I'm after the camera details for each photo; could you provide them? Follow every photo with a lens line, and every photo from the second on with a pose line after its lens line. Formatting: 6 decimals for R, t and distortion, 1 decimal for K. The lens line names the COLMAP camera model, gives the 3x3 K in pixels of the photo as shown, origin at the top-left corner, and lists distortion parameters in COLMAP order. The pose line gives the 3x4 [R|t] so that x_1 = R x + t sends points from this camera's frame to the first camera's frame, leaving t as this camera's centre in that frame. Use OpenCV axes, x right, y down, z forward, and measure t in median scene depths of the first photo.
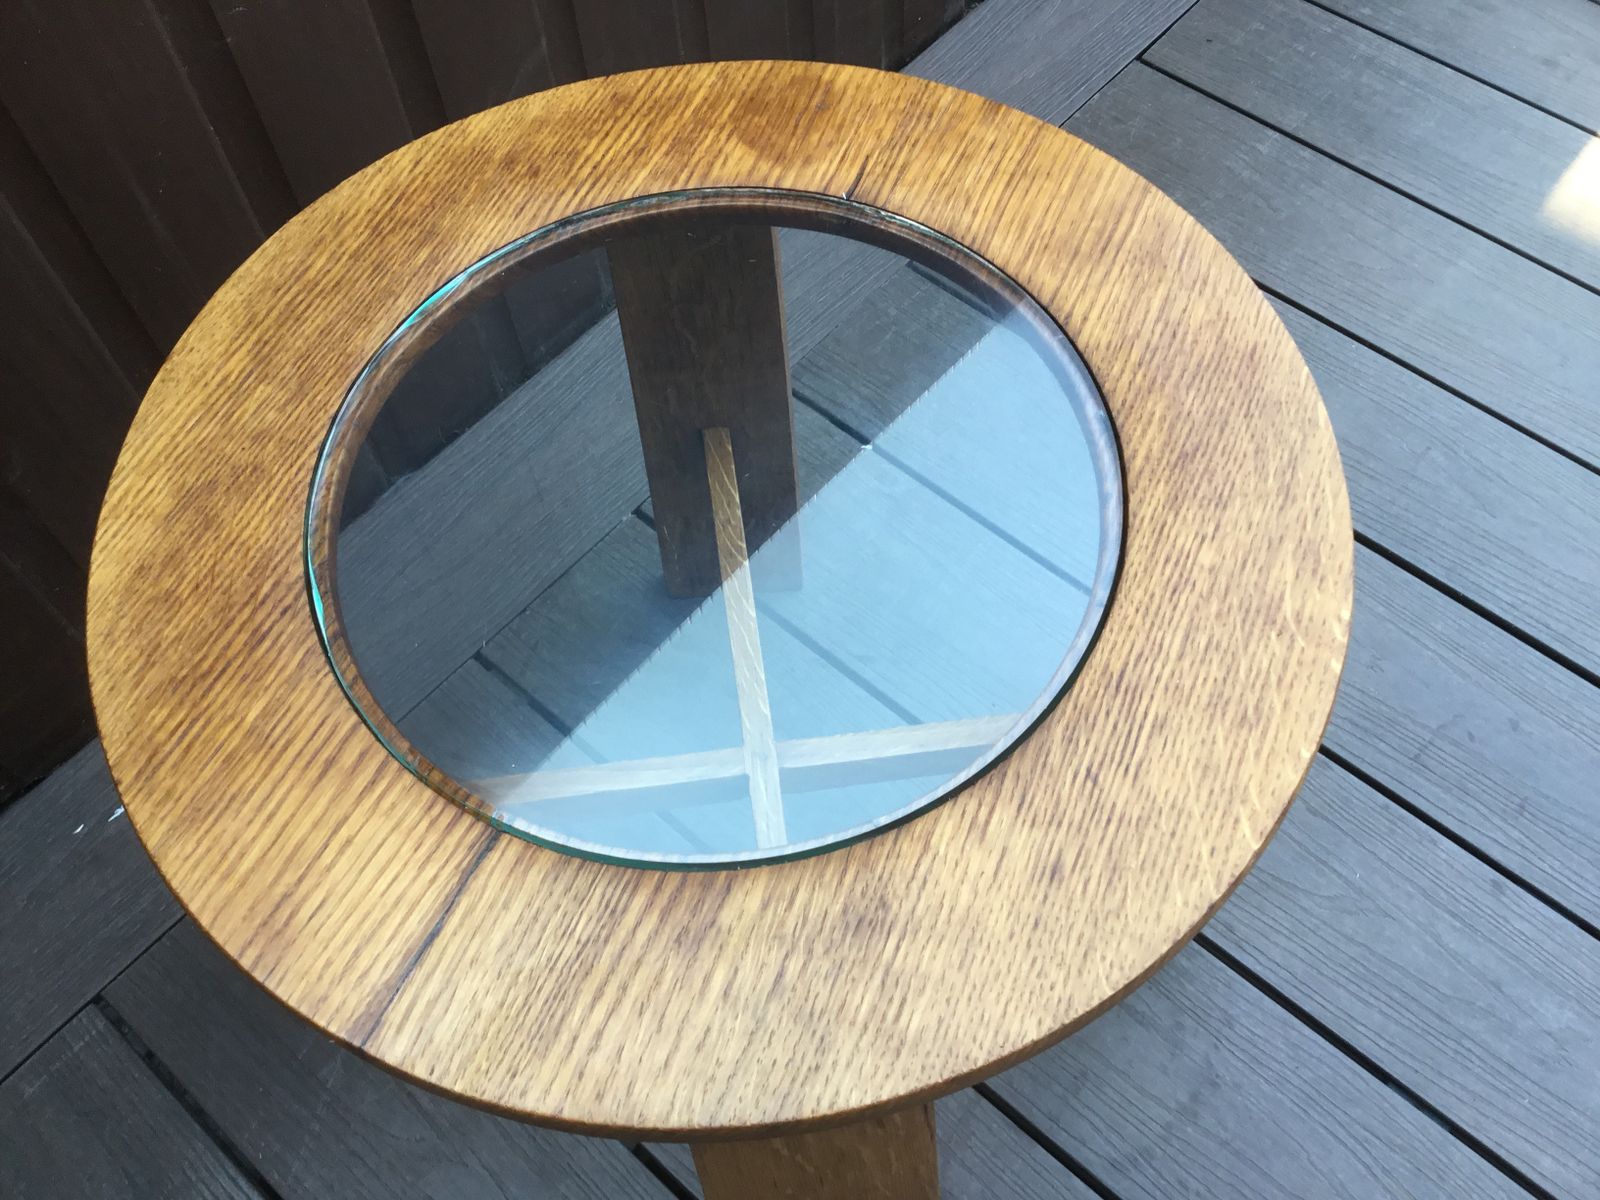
lens RADIAL K [[1443.9, 0, 804.7], [0, 1443.9, 600.3], [0, 0, 1]] dist [0.143164, -0.318334]
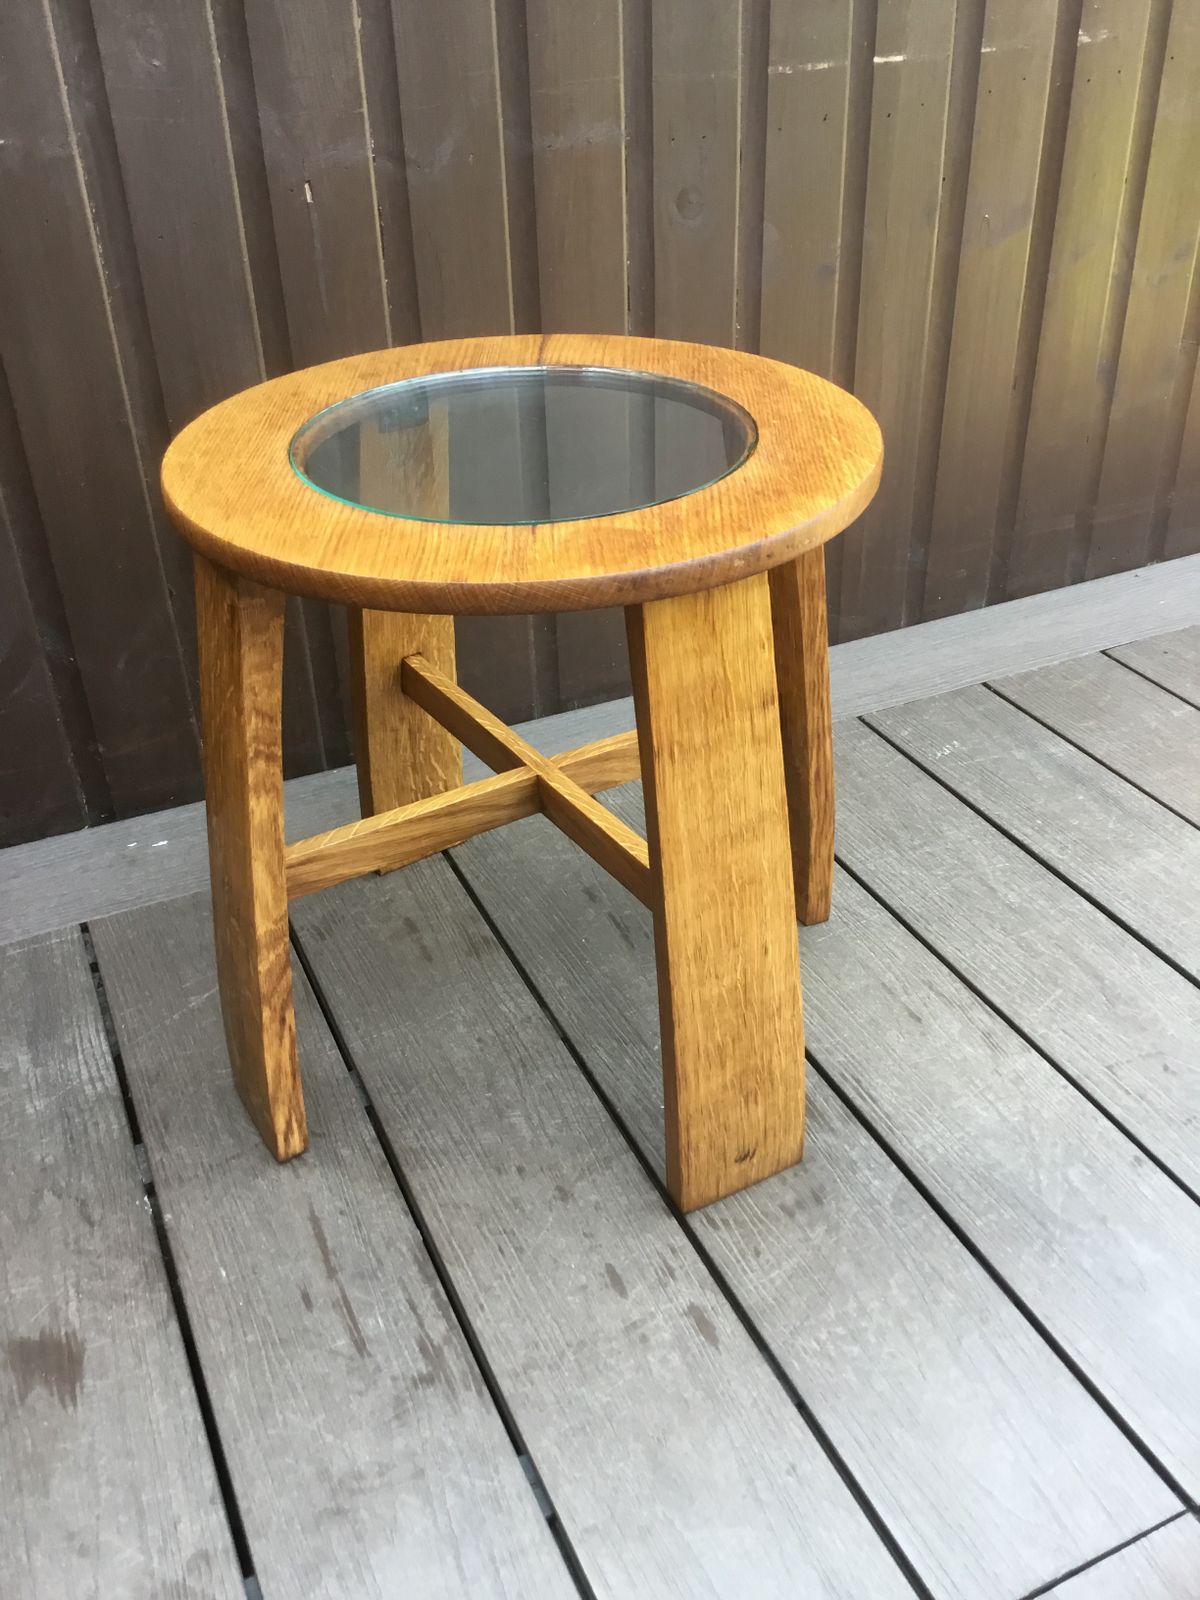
lens RADIAL K [[1443.9, 0, 611.7], [0, 1443.9, 787.0], [0, 0, 1]] dist [0.143164, -0.318334]
pose [[-0.906036, 0.283039, -0.314624, 0.468182], [-0.324736, 0.011758, 0.945732, -1.608756], [0.271378, 0.959036, 0.081259, 1.172275]]
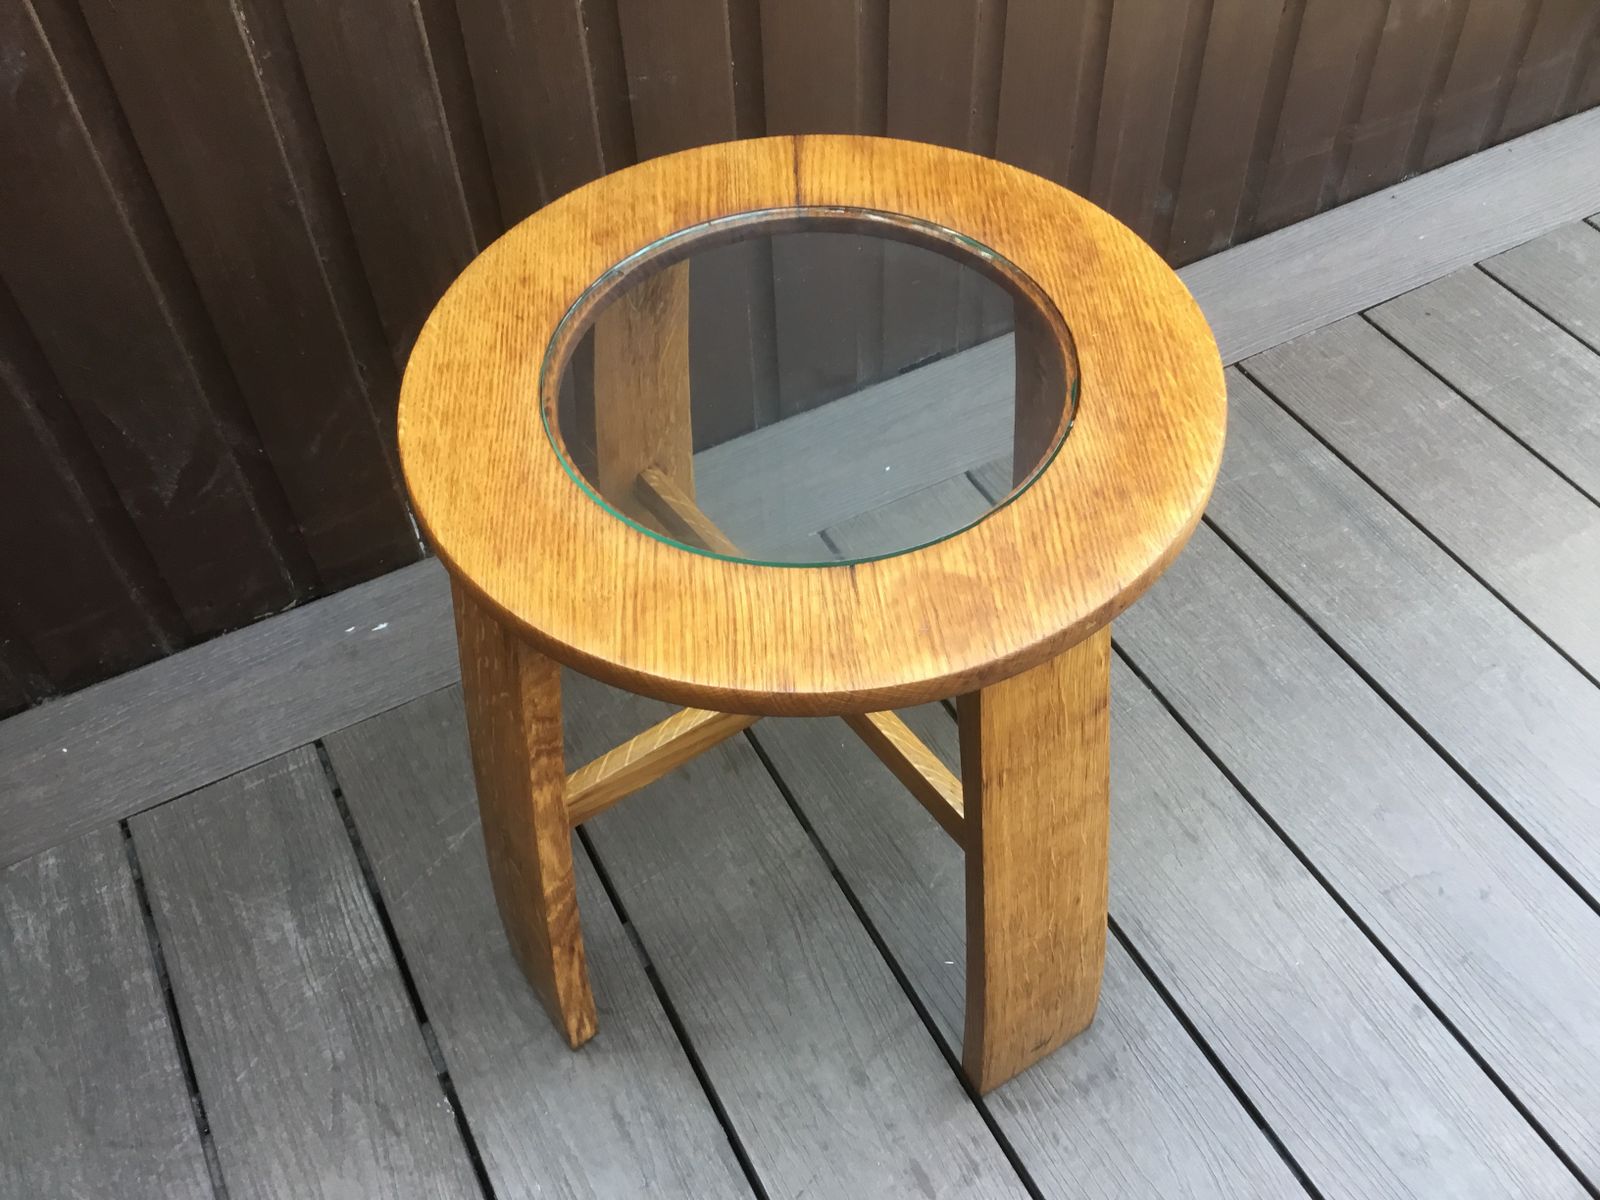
lens RADIAL K [[1455.6, 0, 801.8], [0, 1455.6, 584.0], [0, 0, 1]] dist [0.137788, -0.313277]
pose [[-0.881235, 0.402044, -0.248567, 0.377594], [-0.366311, -0.248528, 0.896688, -1.369300], [0.298732, 0.881246, 0.366284, 0.578327]]
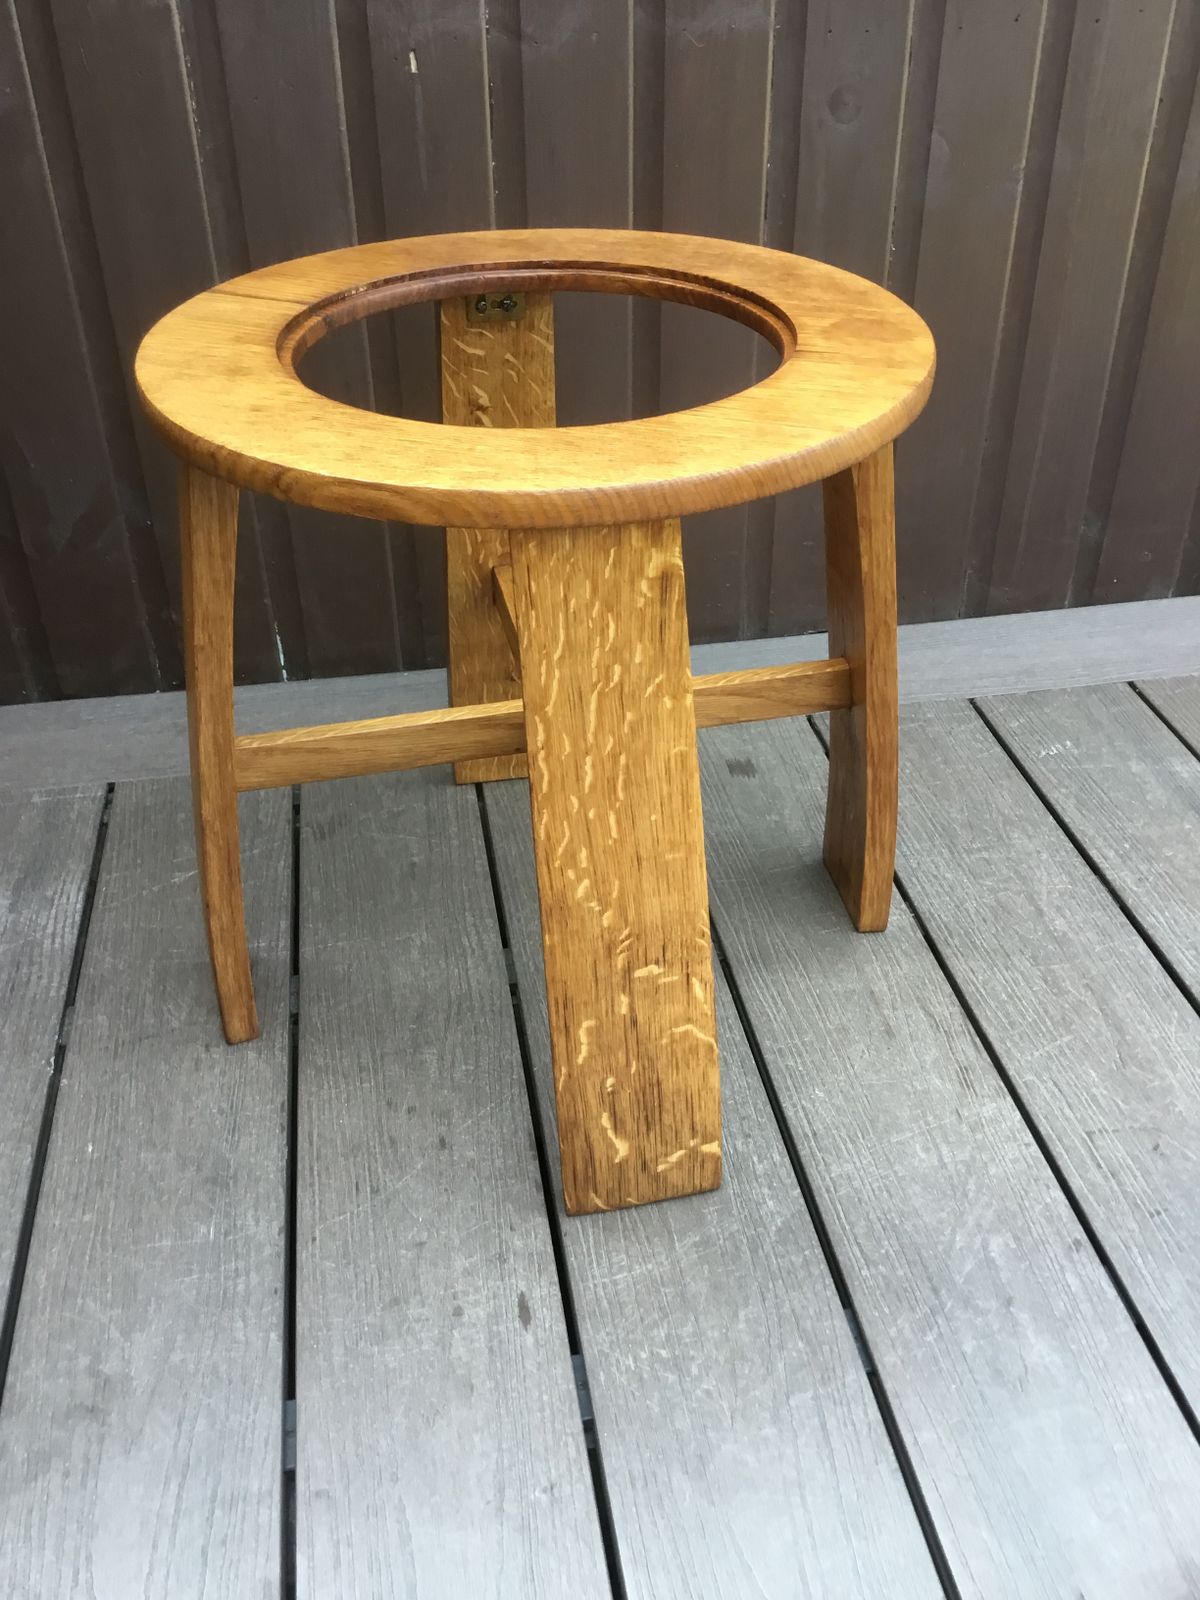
lens RADIAL K [[1455.6, 0, 616.8], [0, 1455.6, 788.1], [0, 0, 1]] dist [0.137788, -0.313277]
pose [[-0.984090, 0.141526, -0.107416, 0.047923], [-0.117680, -0.066243, 0.990840, -1.579433], [0.133114, 0.987716, 0.081844, 1.256119]]
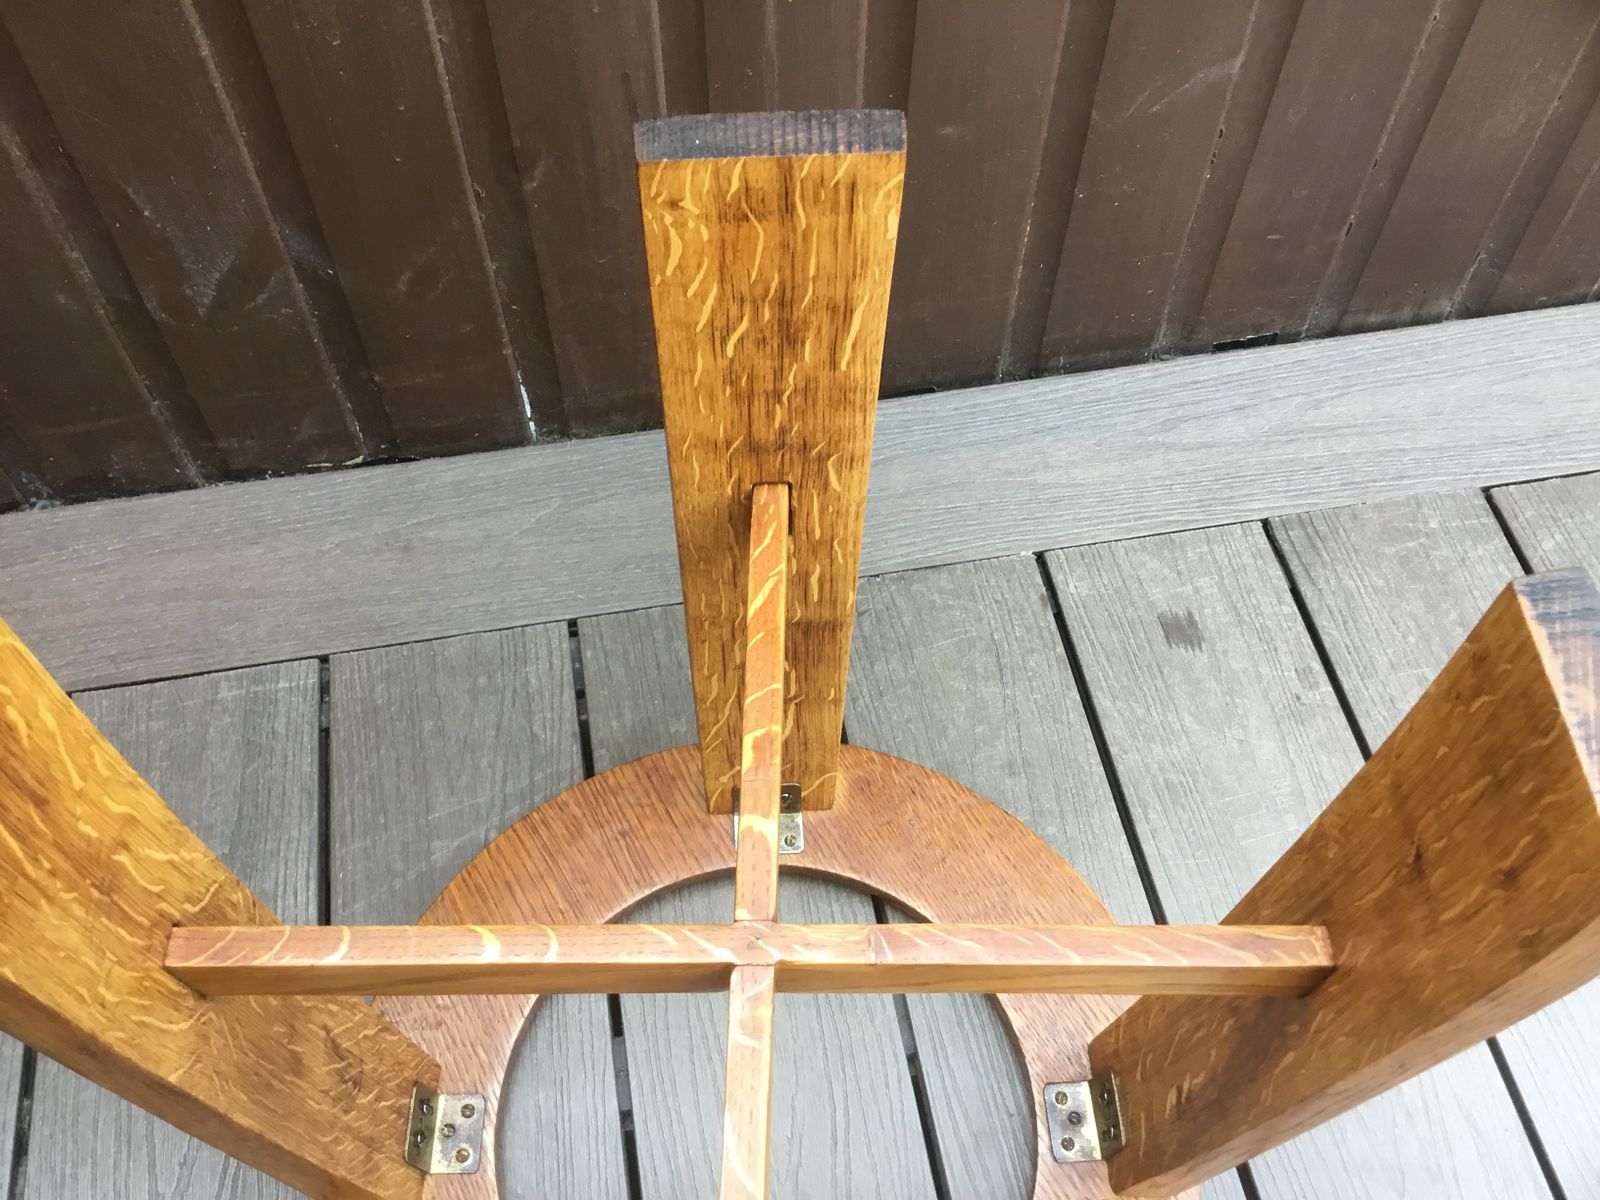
lens RADIAL K [[1455.6, 0, 801.8], [0, 1455.6, 584.0], [0, 0, 1]] dist [0.137788, -0.313277]
pose [[-0.983544, 0.169546, -0.062409, 0.126711], [-0.131185, -0.432683, 0.891950, -0.779062], [0.124223, 0.885460, 0.447805, 0.604823]]
